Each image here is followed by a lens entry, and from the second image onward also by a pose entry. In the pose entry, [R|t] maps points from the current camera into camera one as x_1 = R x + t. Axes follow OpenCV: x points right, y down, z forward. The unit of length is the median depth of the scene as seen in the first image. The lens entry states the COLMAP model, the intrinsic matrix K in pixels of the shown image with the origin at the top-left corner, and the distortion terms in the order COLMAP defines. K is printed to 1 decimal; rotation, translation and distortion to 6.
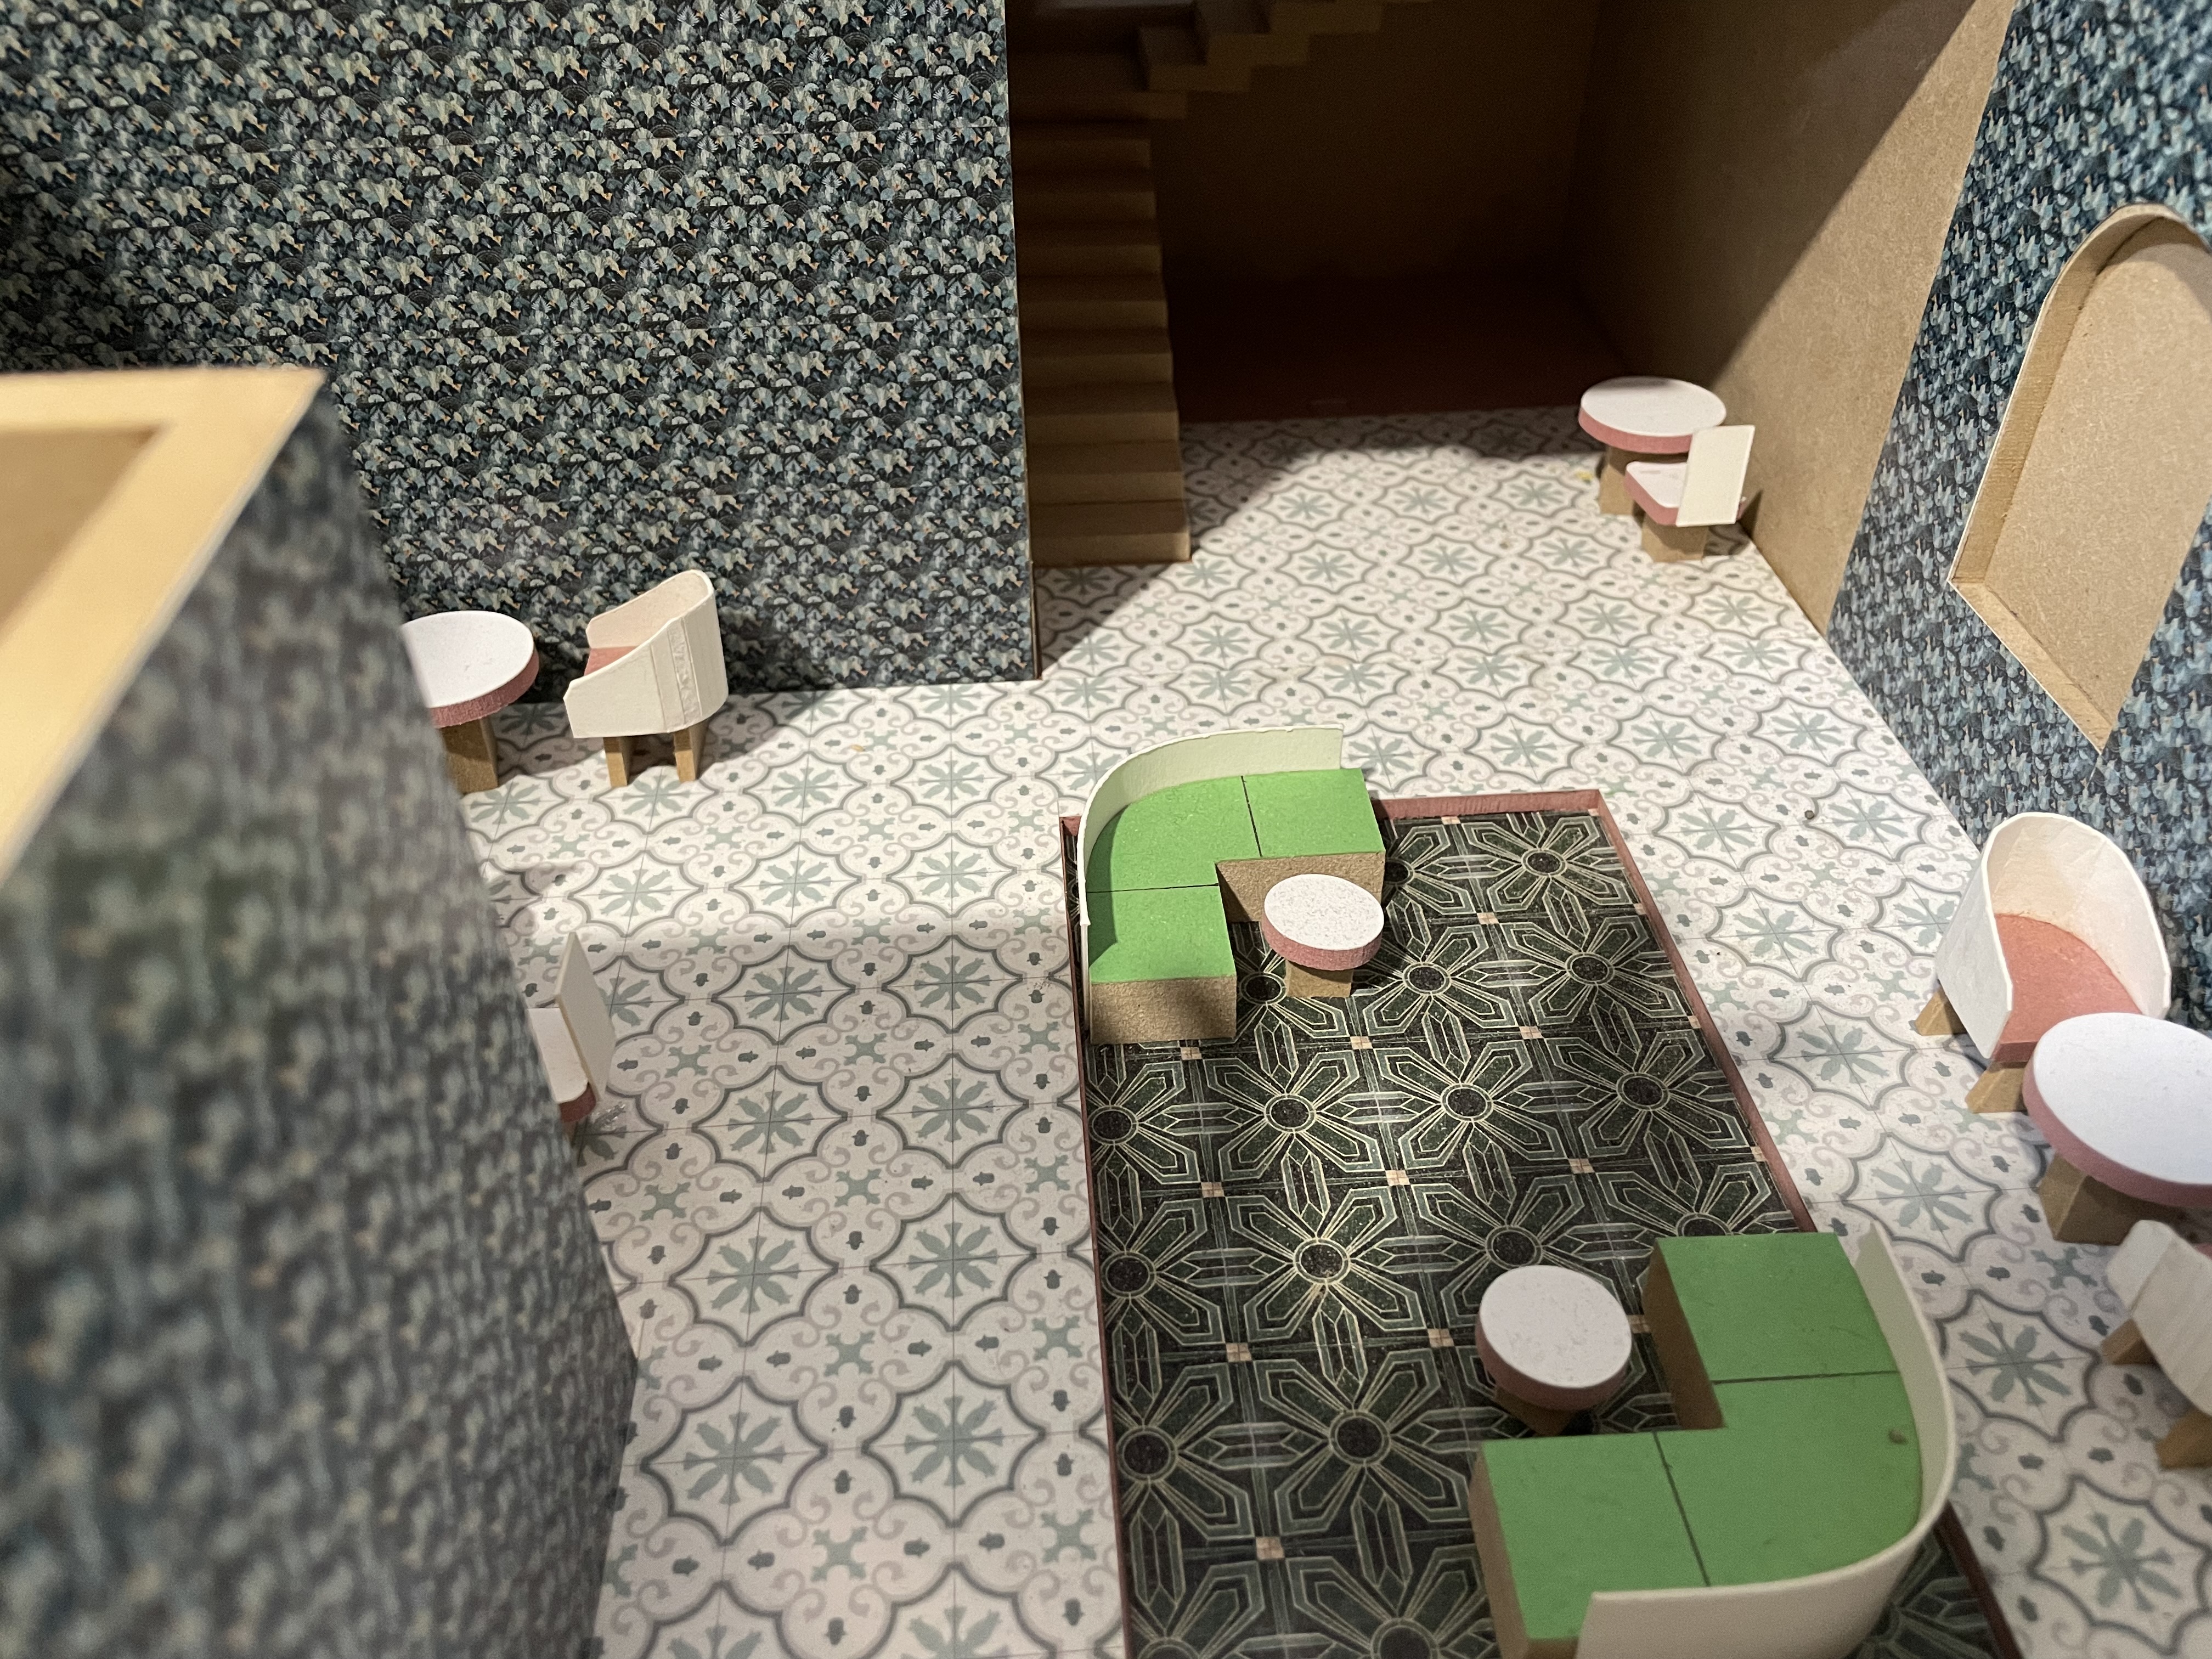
lens RADIAL K [[1716.1, 0, 1092.4], [0, 1716.1, 814.7], [0, 0, 1]] dist [0.061360, -0.071755]
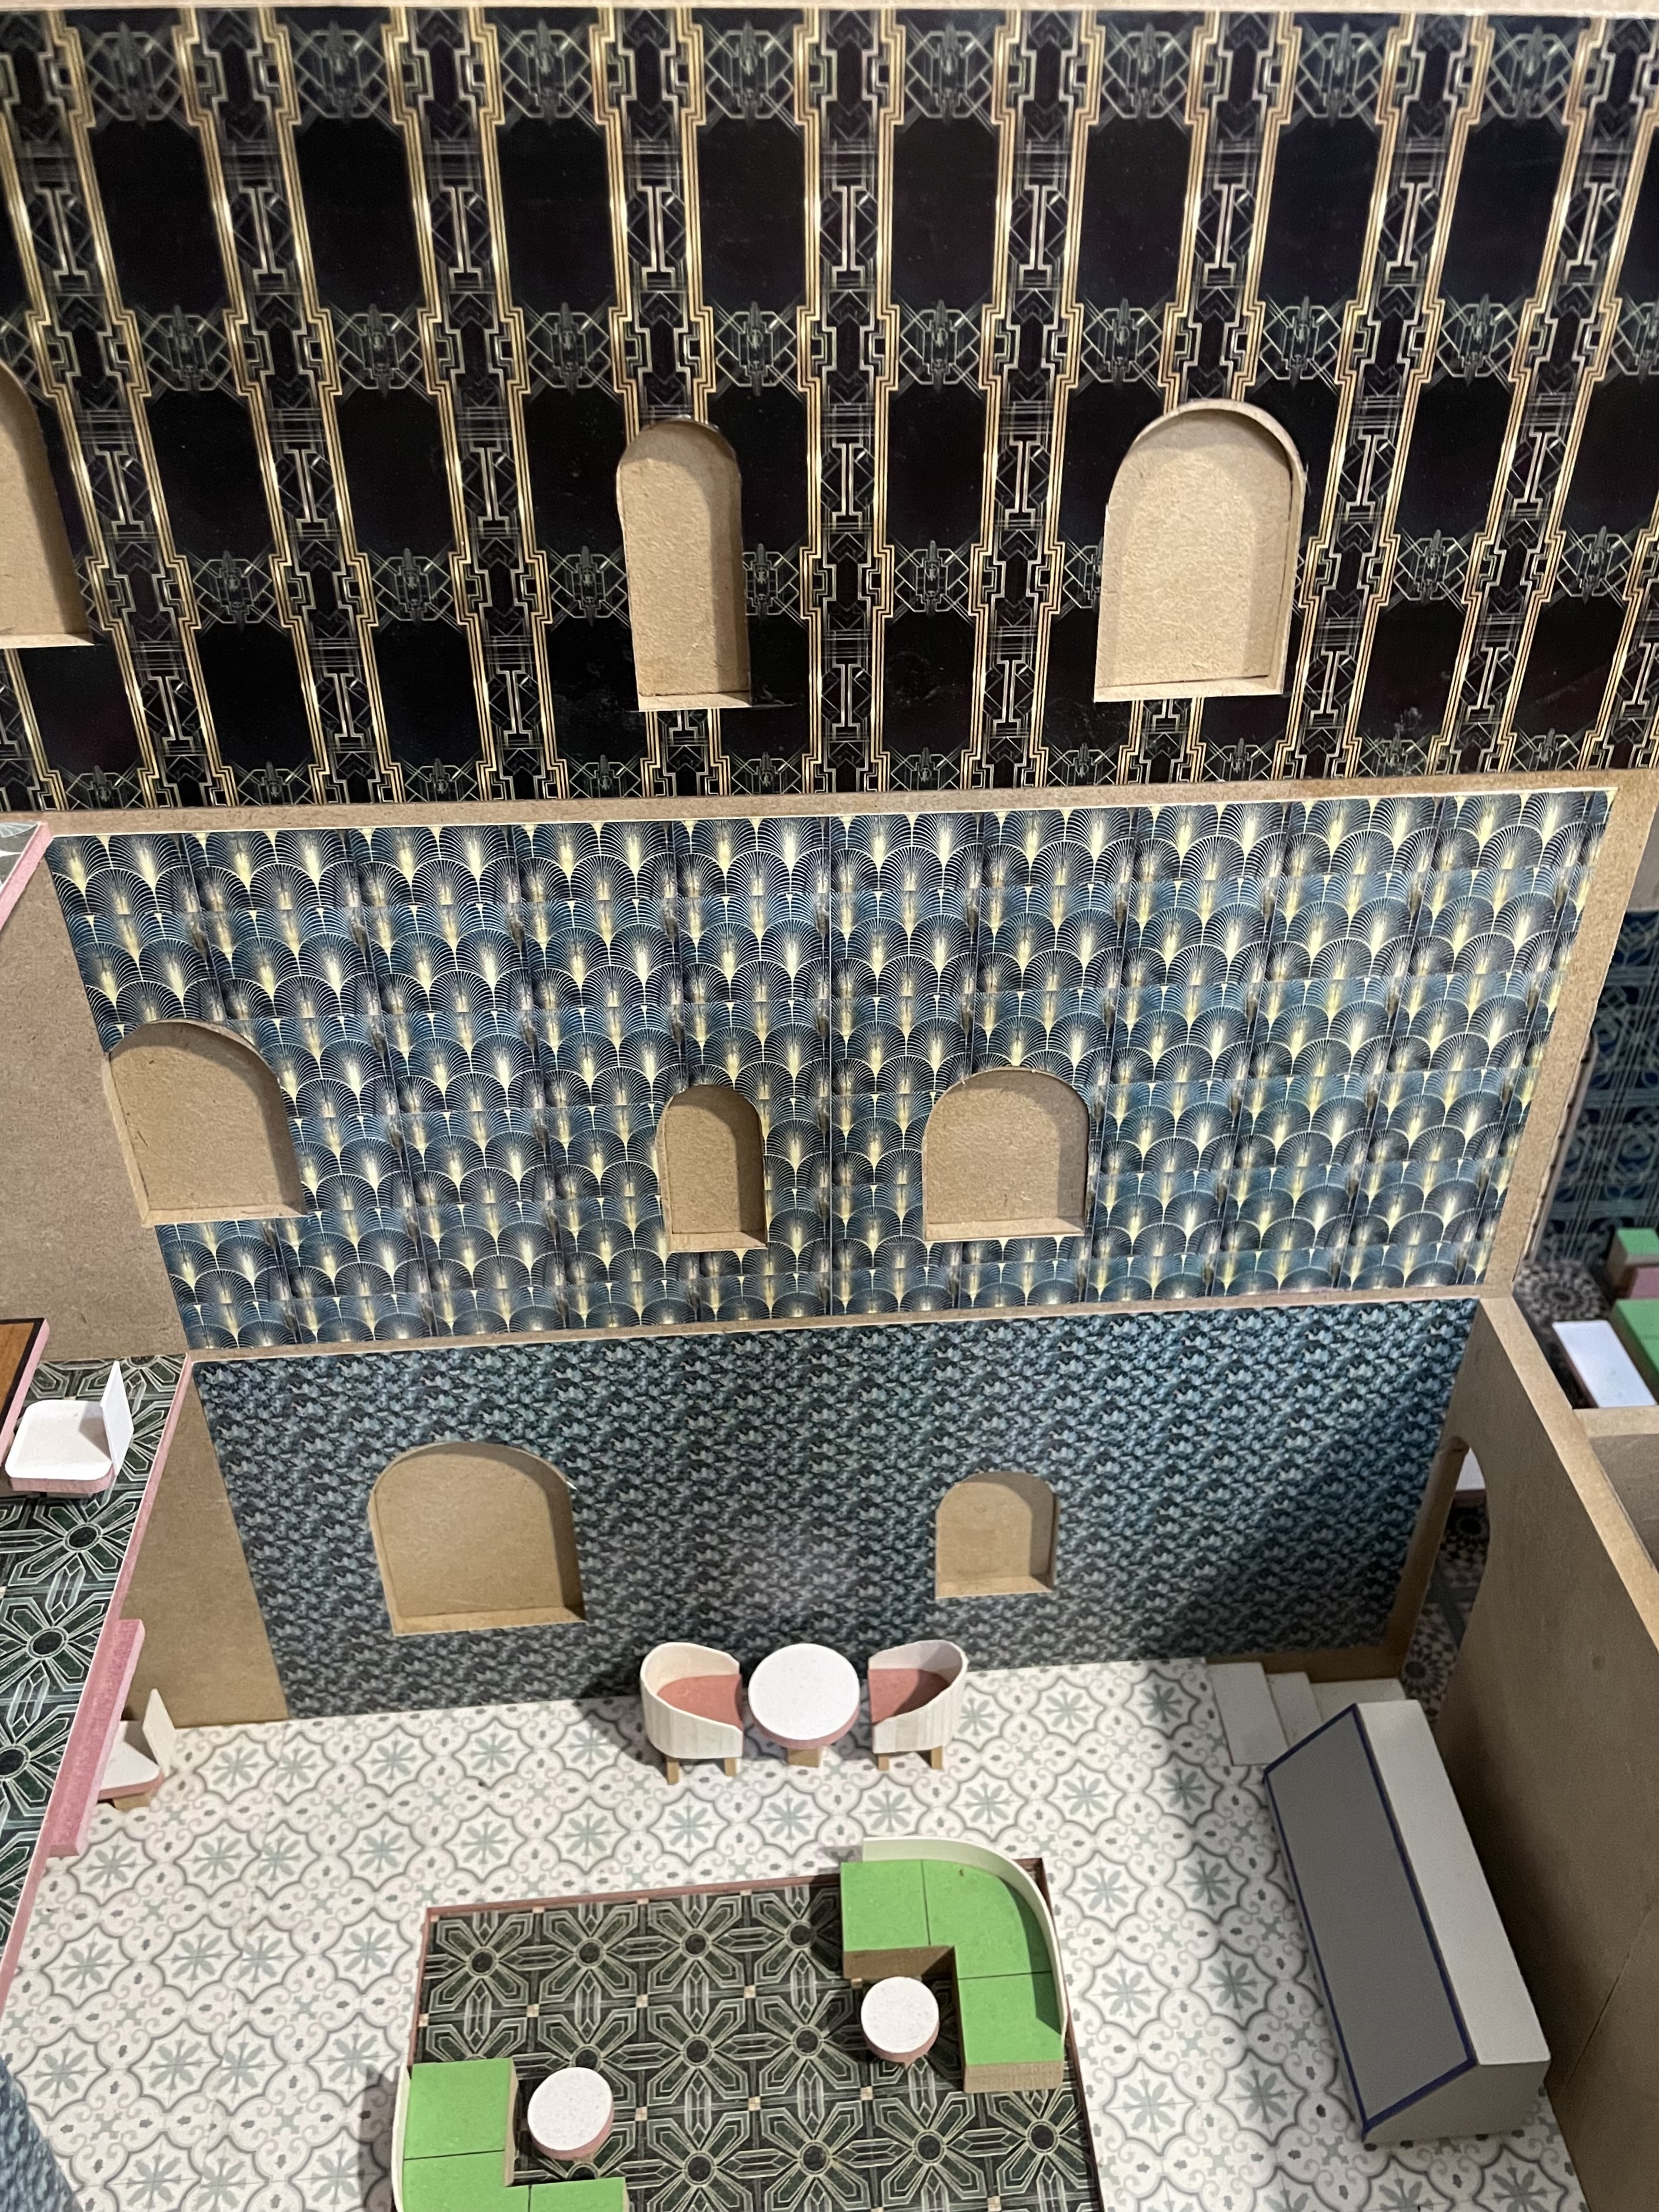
lens RADIAL K [[1843.1, 0, 867.3], [0, 1843.1, 1098.1], [0, 0, 1]] dist [0.067785, -0.070051]
pose [[-0.021238, -0.586744, 0.809494, -0.592388], [0.611815, 0.632740, 0.474680, -0.987740], [-0.790715, 0.505342, 0.345541, -0.159010]]
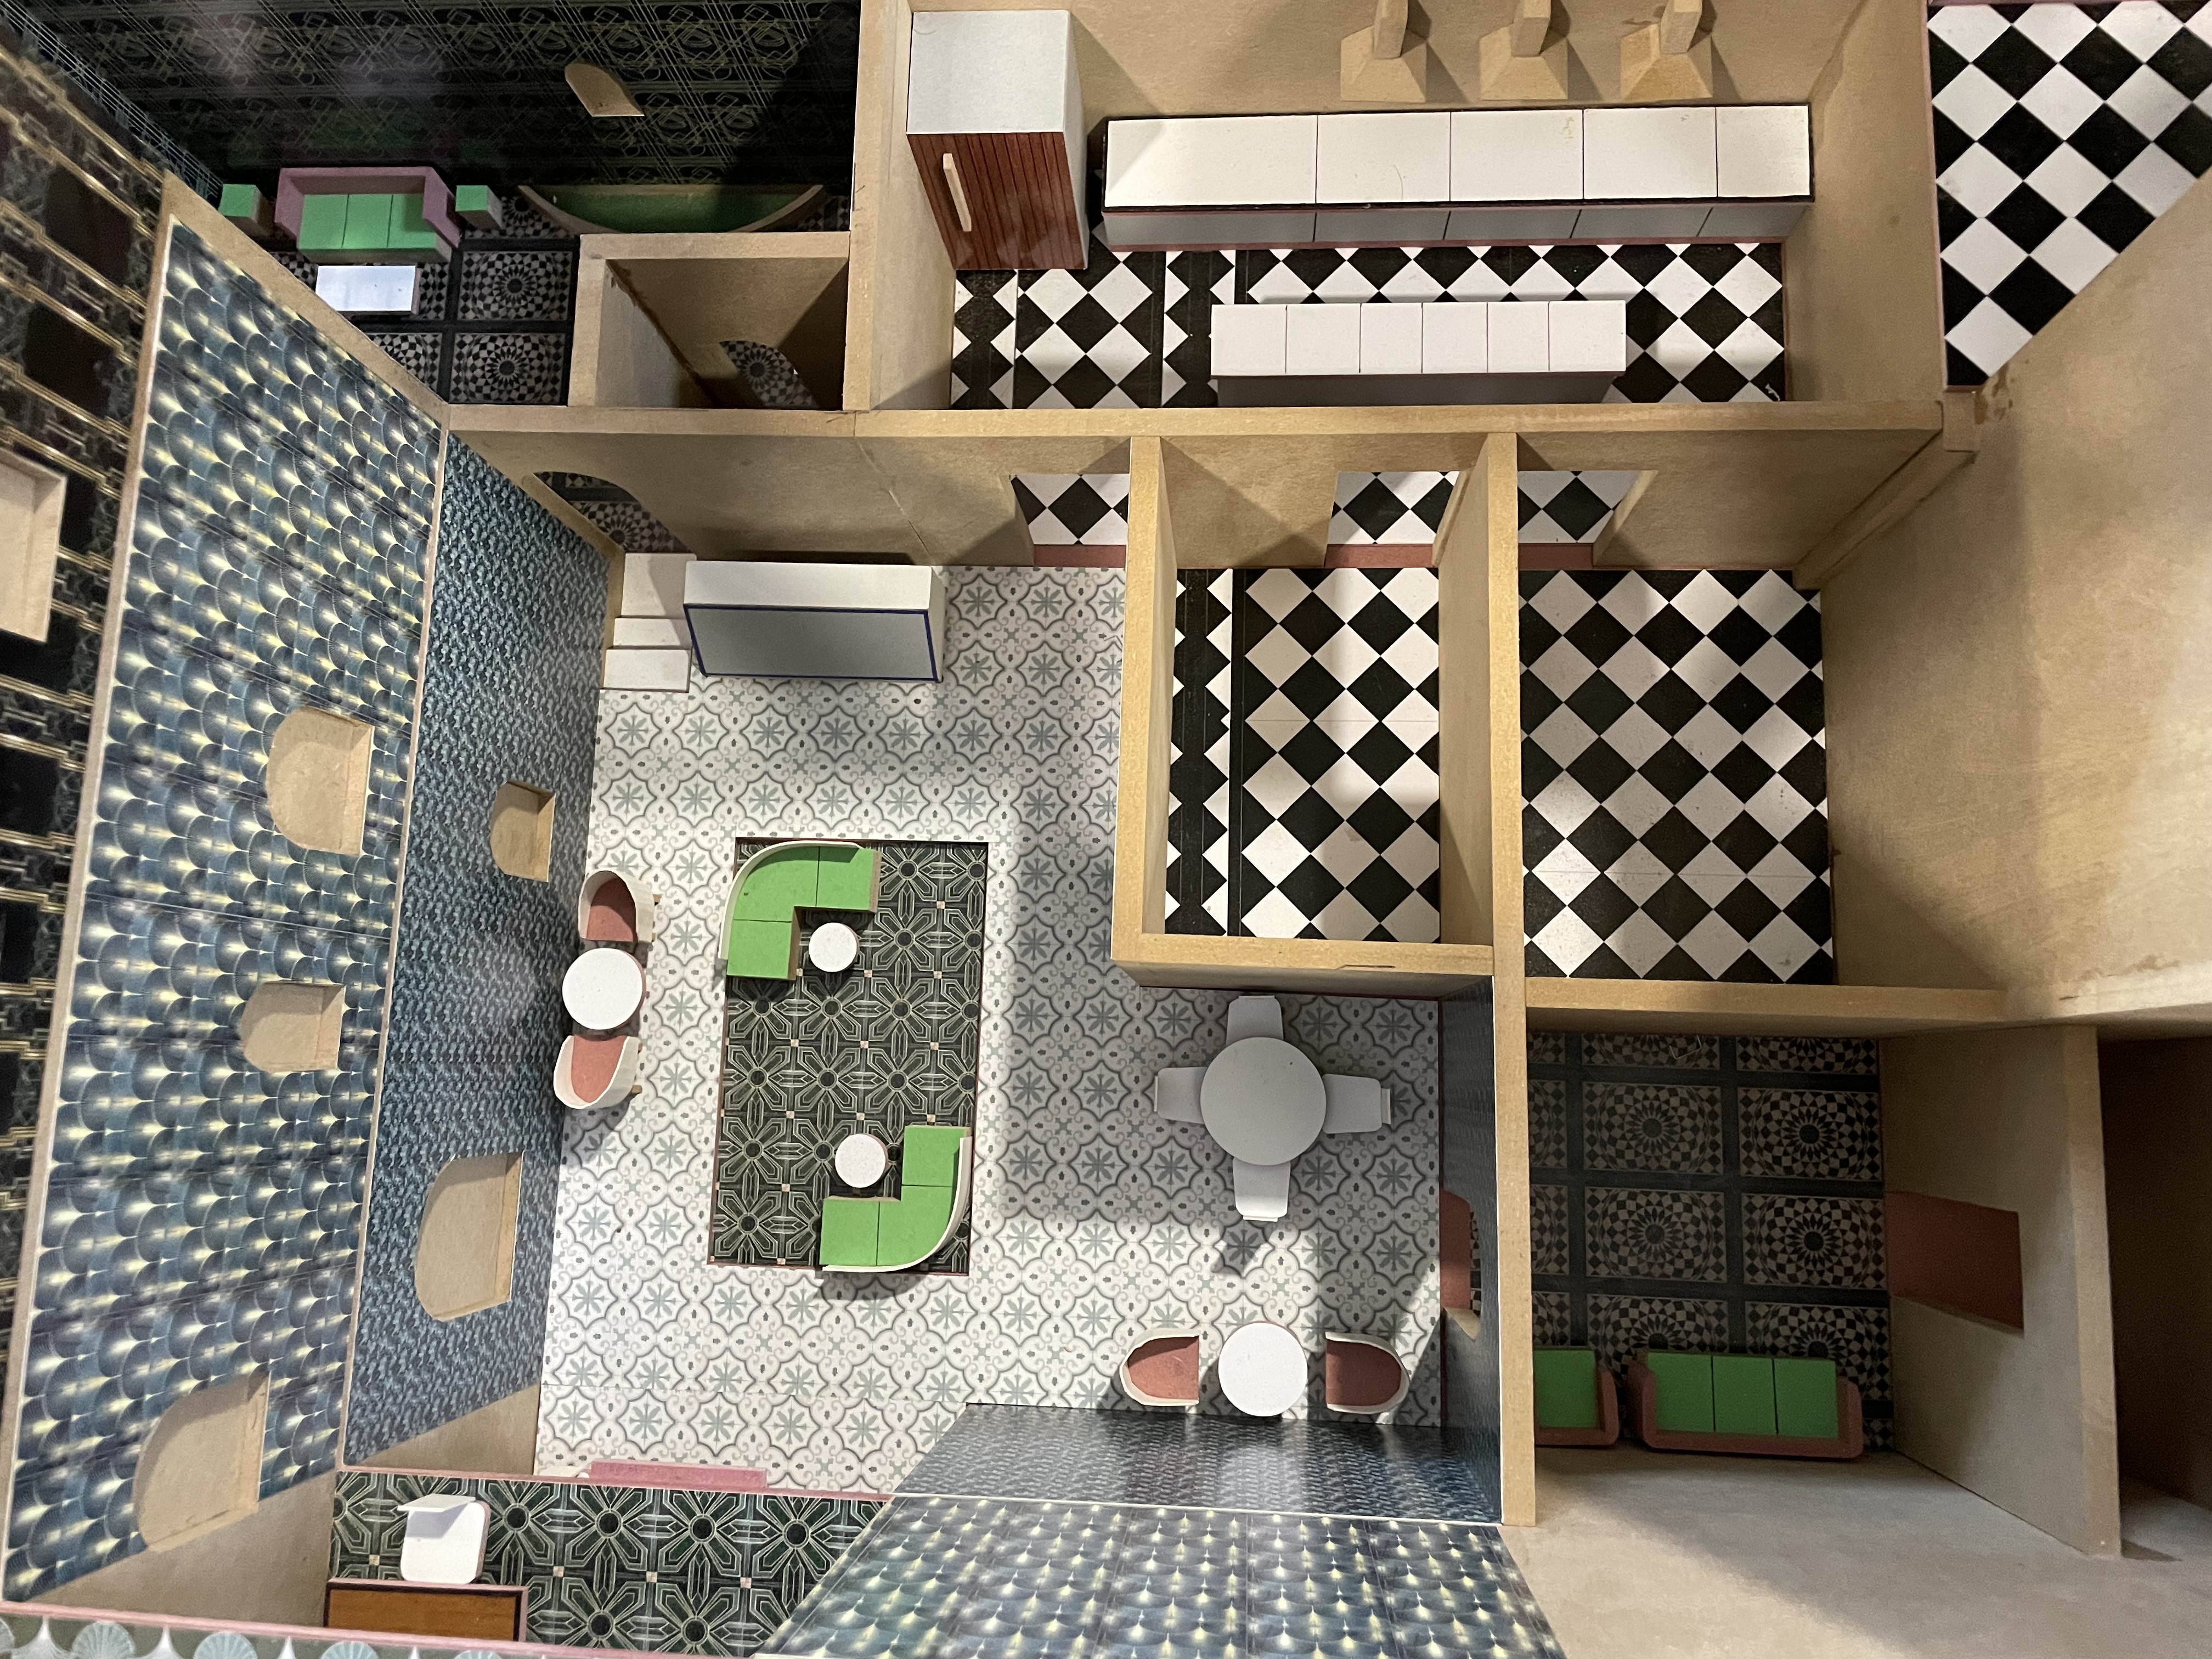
lens RADIAL K [[1716.1, 0, 1110.2], [0, 1716.1, 790.6], [0, 0, 1]] dist [0.061360, -0.071755]
pose [[-0.991425, -0.082039, 0.101716, -0.360371], [0.128823, -0.482927, 0.866133, -1.529575], [-0.021935, 0.871809, 0.489355, -0.529297]]
